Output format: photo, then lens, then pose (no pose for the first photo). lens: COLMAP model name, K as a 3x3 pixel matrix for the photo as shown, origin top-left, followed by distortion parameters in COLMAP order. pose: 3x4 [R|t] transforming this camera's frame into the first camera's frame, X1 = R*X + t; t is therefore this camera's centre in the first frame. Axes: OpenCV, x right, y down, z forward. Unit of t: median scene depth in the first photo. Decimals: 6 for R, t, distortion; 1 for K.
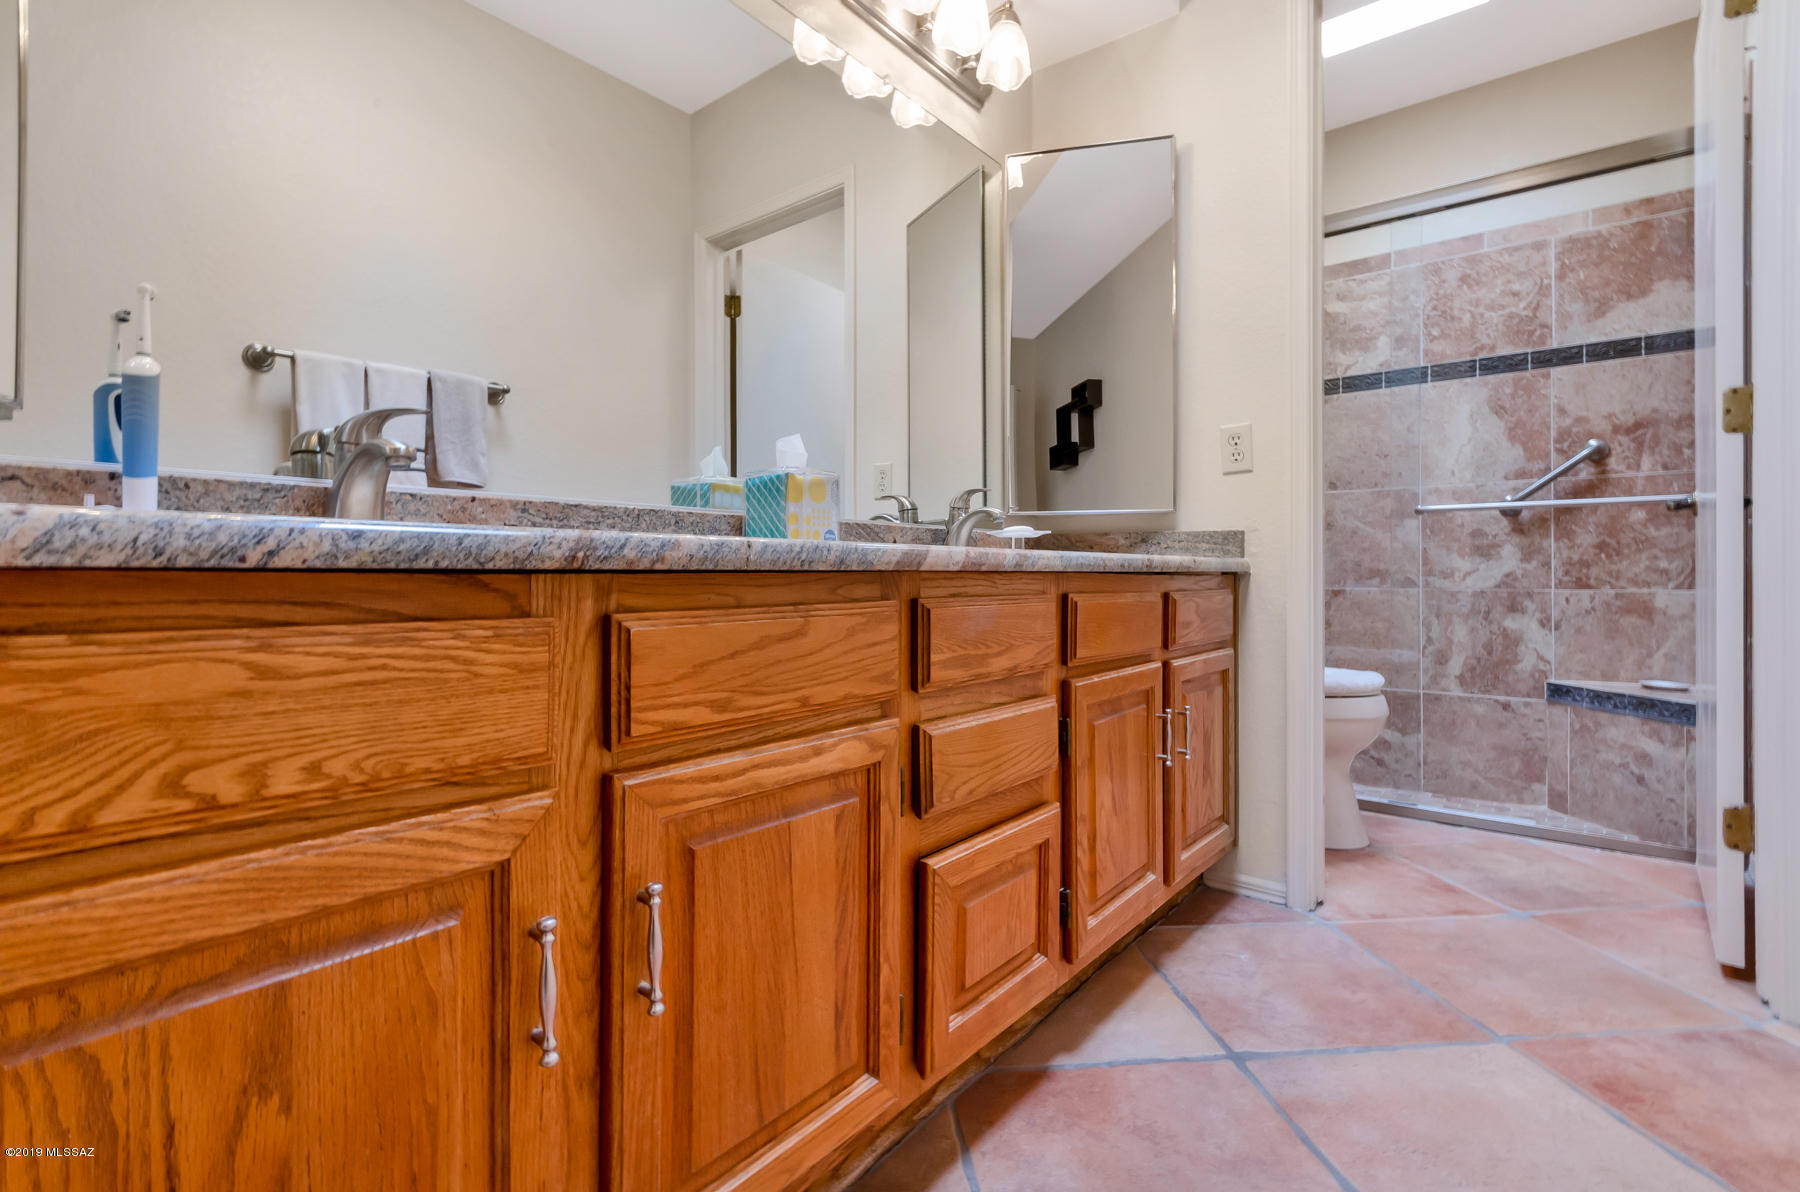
lens RADIAL K [[799.9, 0, 849.8], [0, 799.9, 569.7], [0, 0, 1]] dist [0.006378, 0.000629]
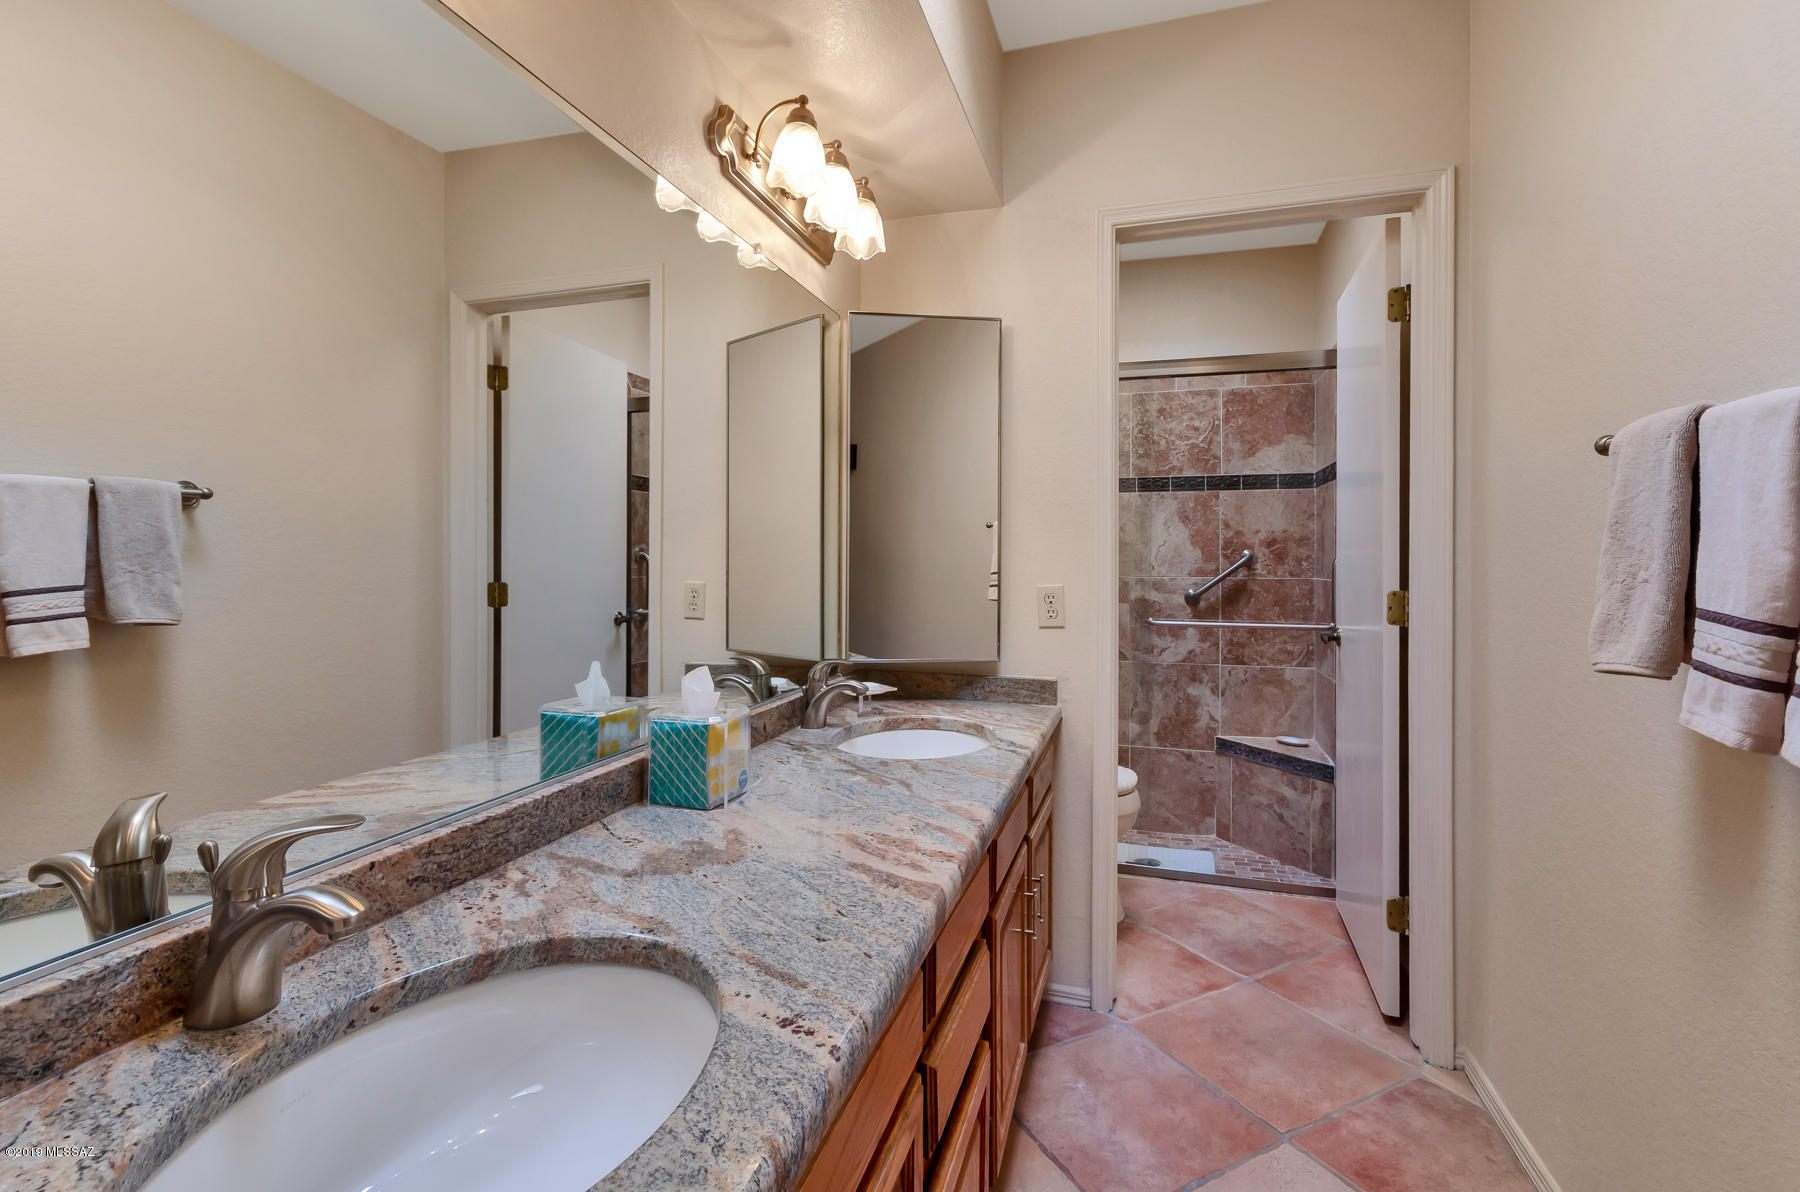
lens RADIAL K [[799.9, 0, 891.5], [0, 799.9, 603.3], [0, 0, 1]] dist [0.006378, 0.000629]
pose [[0.932048, -0.004151, 0.362311, -0.067068], [0.005849, 0.999976, -0.003591, -0.080207], [-0.362287, 0.005467, 0.932051, 0.021674]]
